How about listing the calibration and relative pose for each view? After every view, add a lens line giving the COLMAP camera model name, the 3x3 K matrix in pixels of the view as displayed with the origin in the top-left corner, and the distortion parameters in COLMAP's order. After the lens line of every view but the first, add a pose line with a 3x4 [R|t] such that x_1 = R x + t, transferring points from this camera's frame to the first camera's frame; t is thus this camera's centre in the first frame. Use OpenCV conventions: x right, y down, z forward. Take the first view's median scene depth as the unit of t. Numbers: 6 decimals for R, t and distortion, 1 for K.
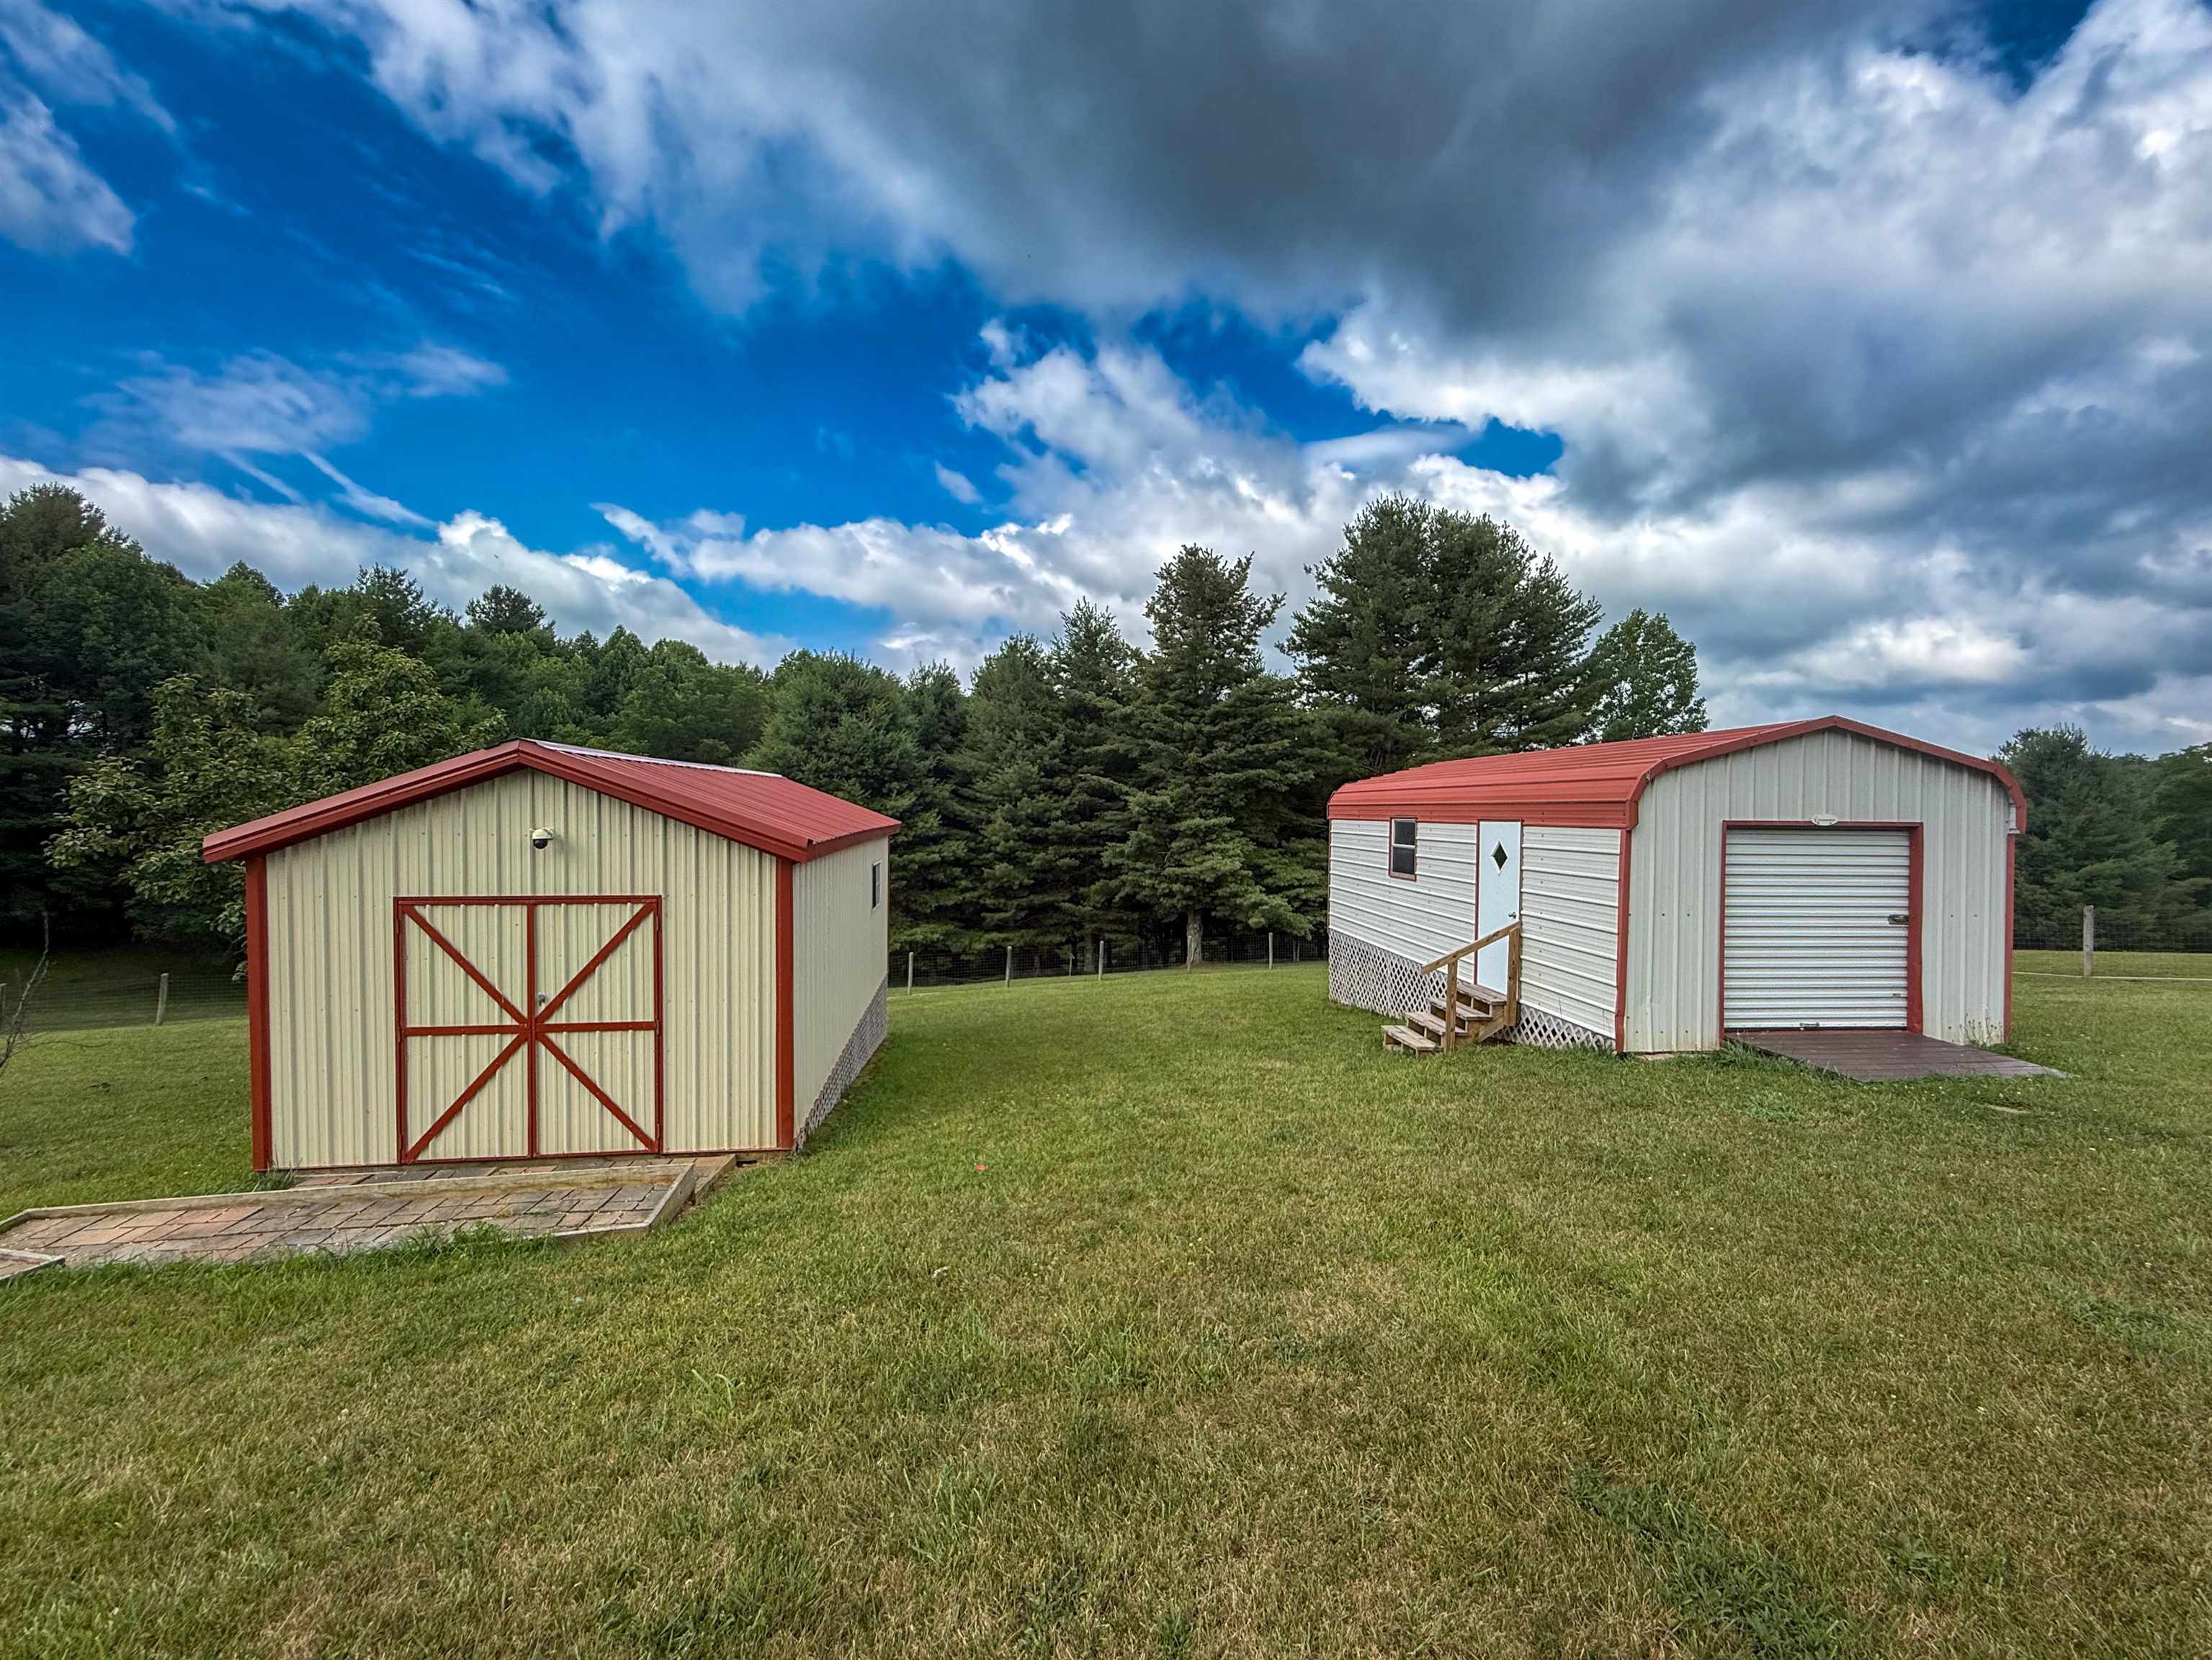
lens RADIAL K [[886.3, 0, 1104.6], [0, 886.3, 828.1], [0, 0, 1]] dist [0.000401, -0.000126]
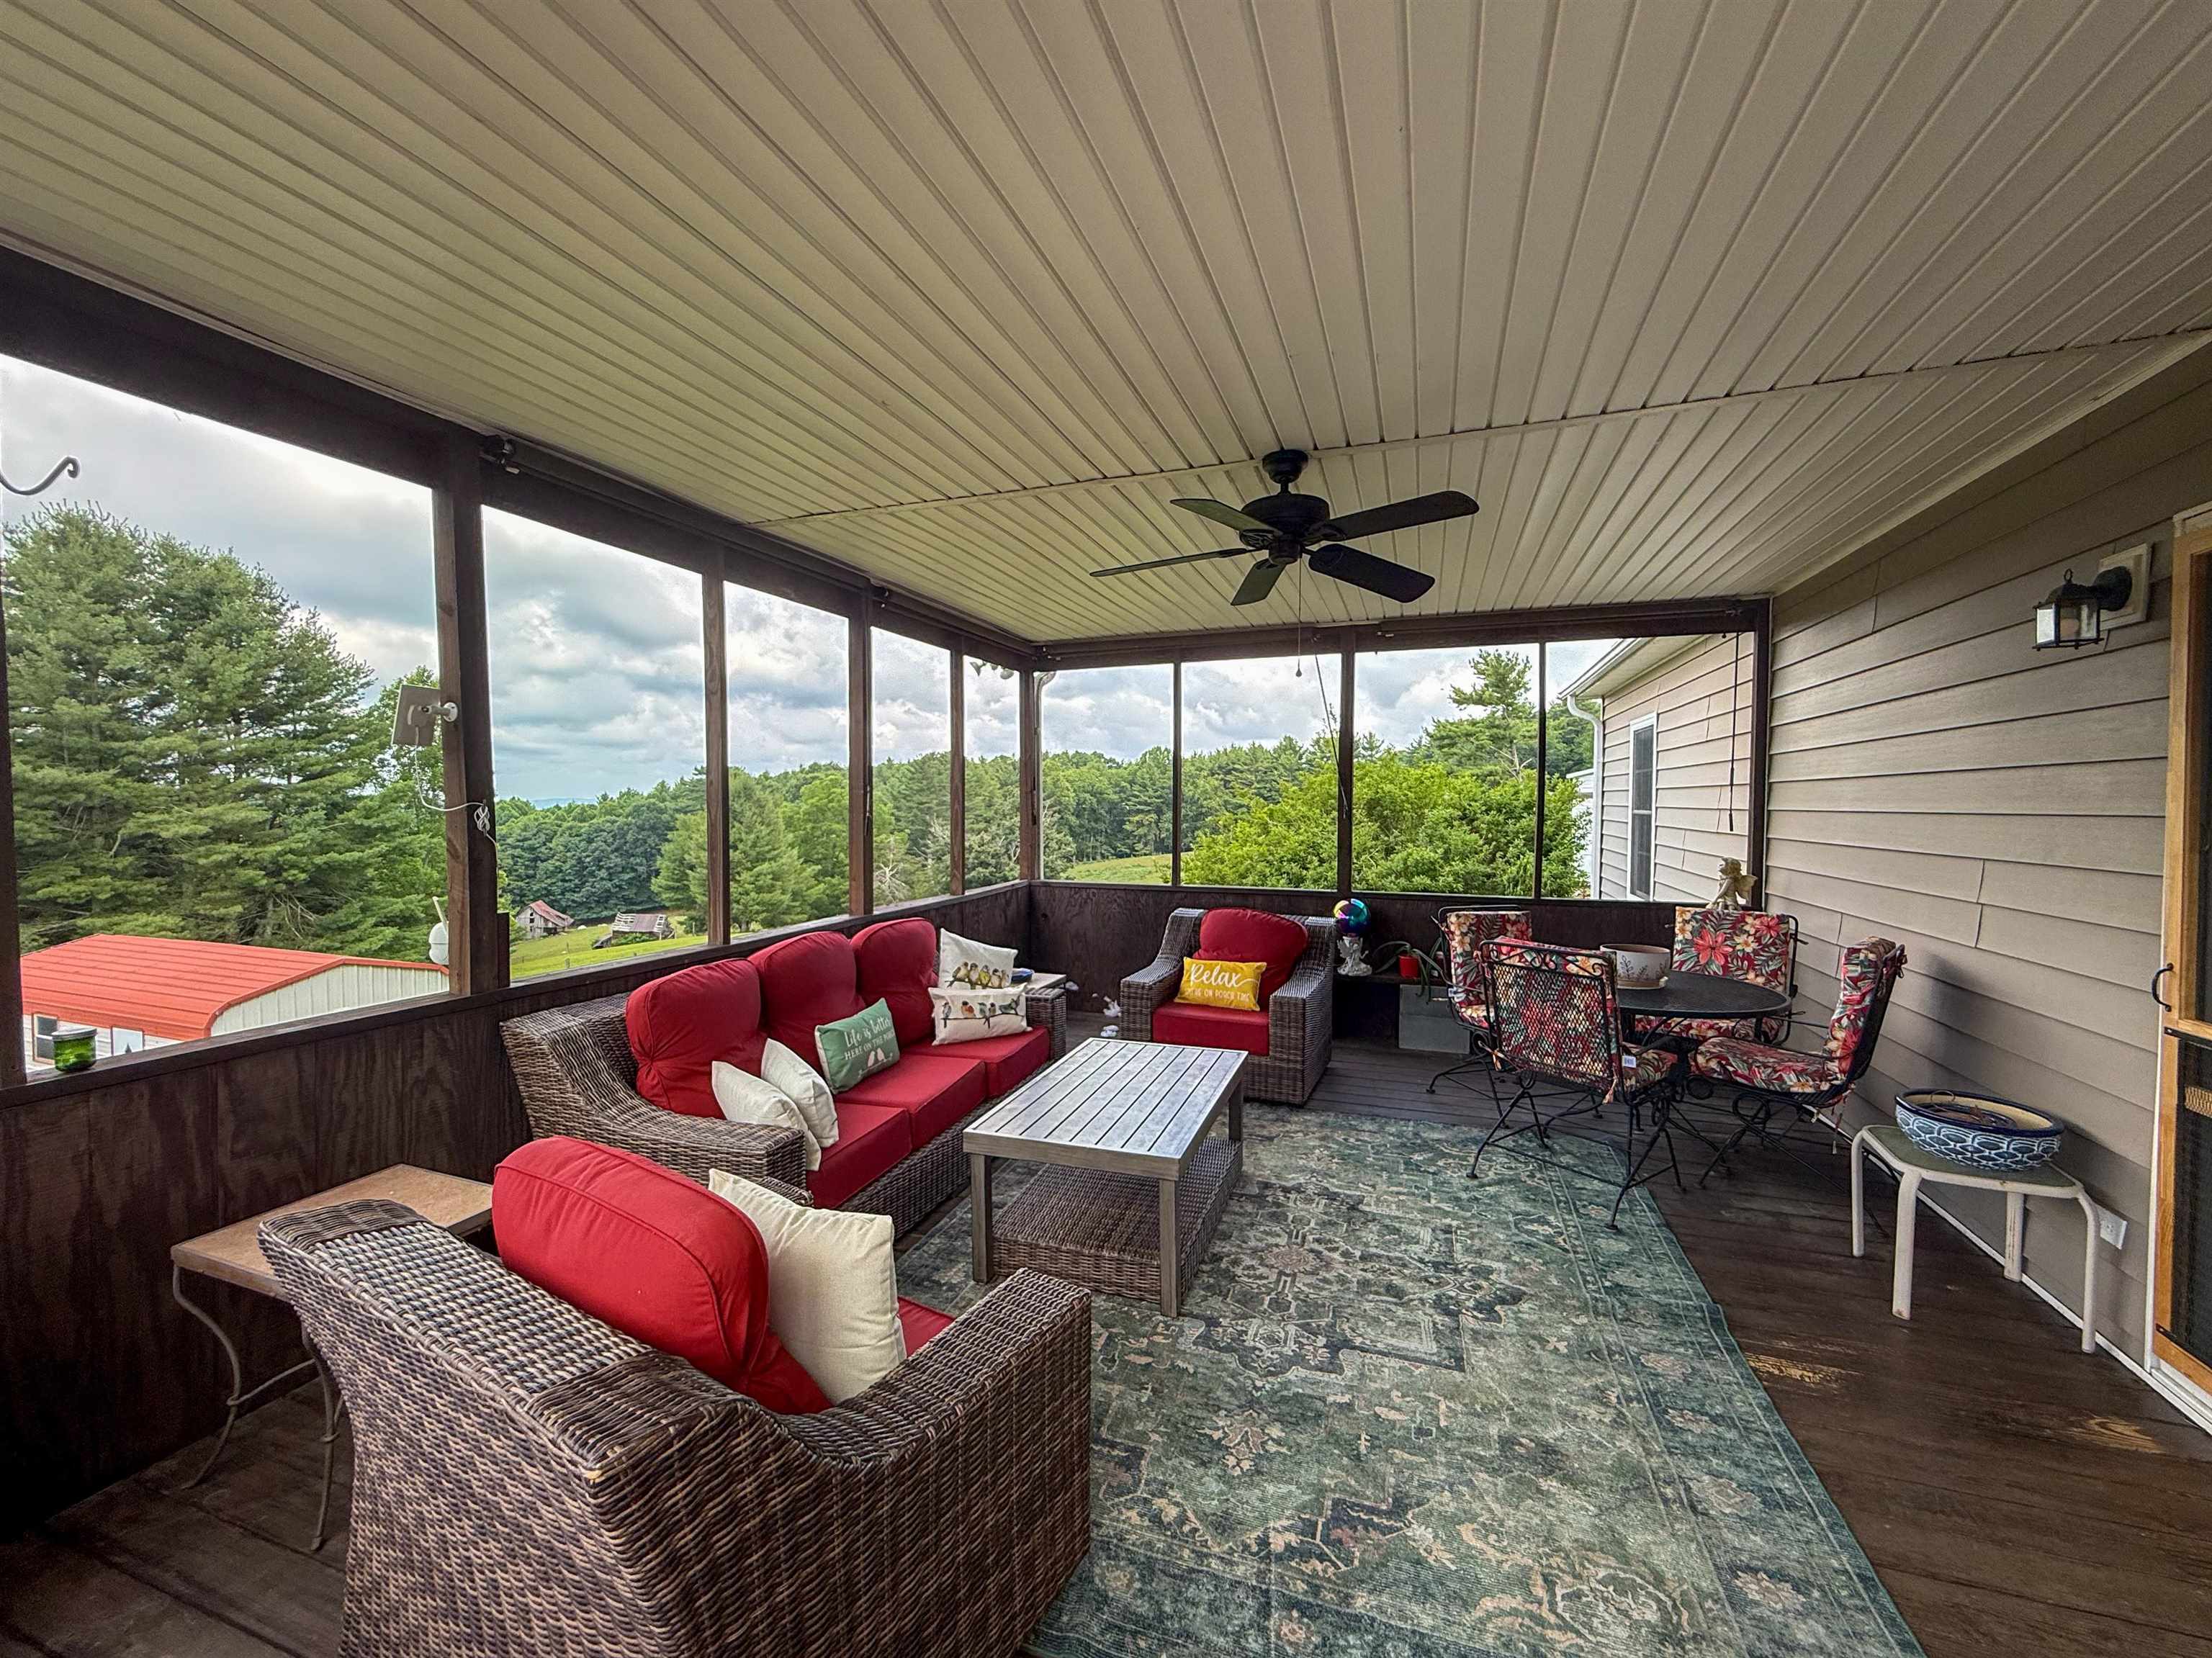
lens RADIAL K [[896.2, 0, 1099.4], [0, 896.2, 825.8], [0, 0, 1]] dist [0.000169, -0.000129]
pose [[0.431745, -0.040072, 0.901105, -0.041053], [0.020912, 0.999189, 0.034414, -0.083878], [-0.901753, 0.003986, 0.432232, -0.250829]]
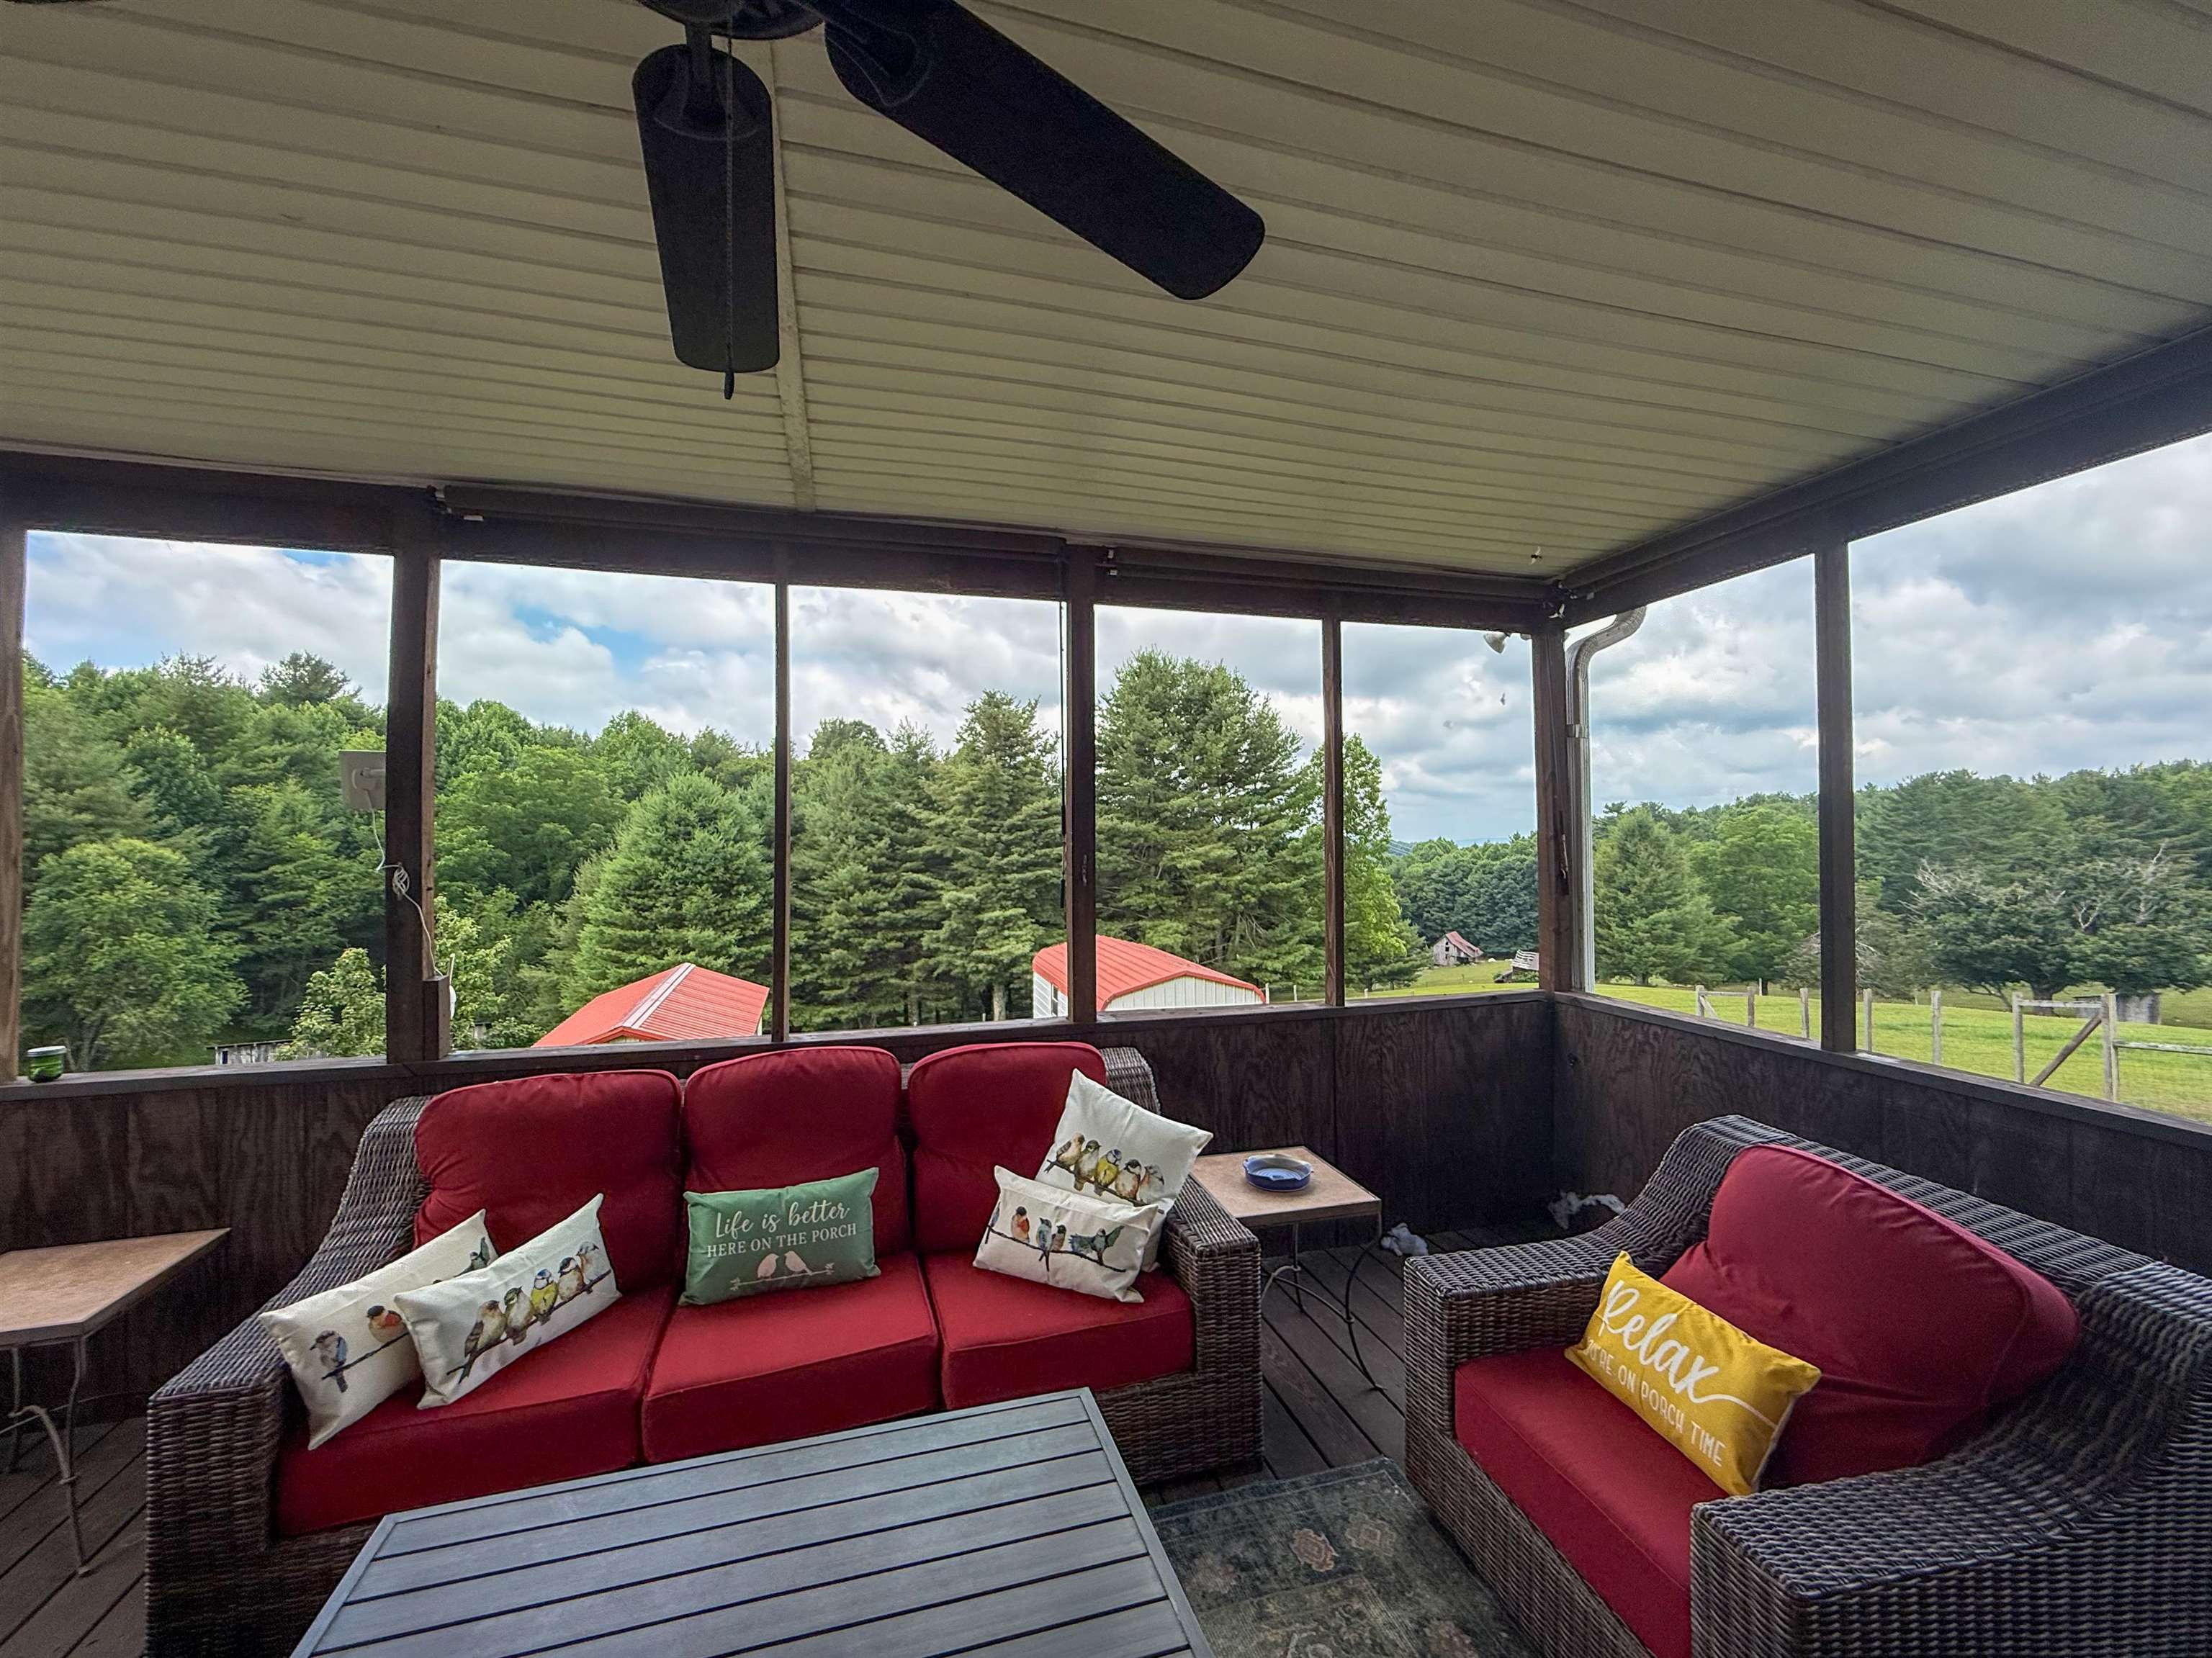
lens RADIAL K [[884.1, 0, 1104.2], [0, 884.1, 828.2], [0, 0, 1]] dist [-0.000205, 0.000190]
pose [[0.984627, -0.016607, 0.173880, 0.035622], [0.021919, 0.999348, -0.028675, -0.084009], [-0.173290, 0.032045, 0.984349, -0.252066]]
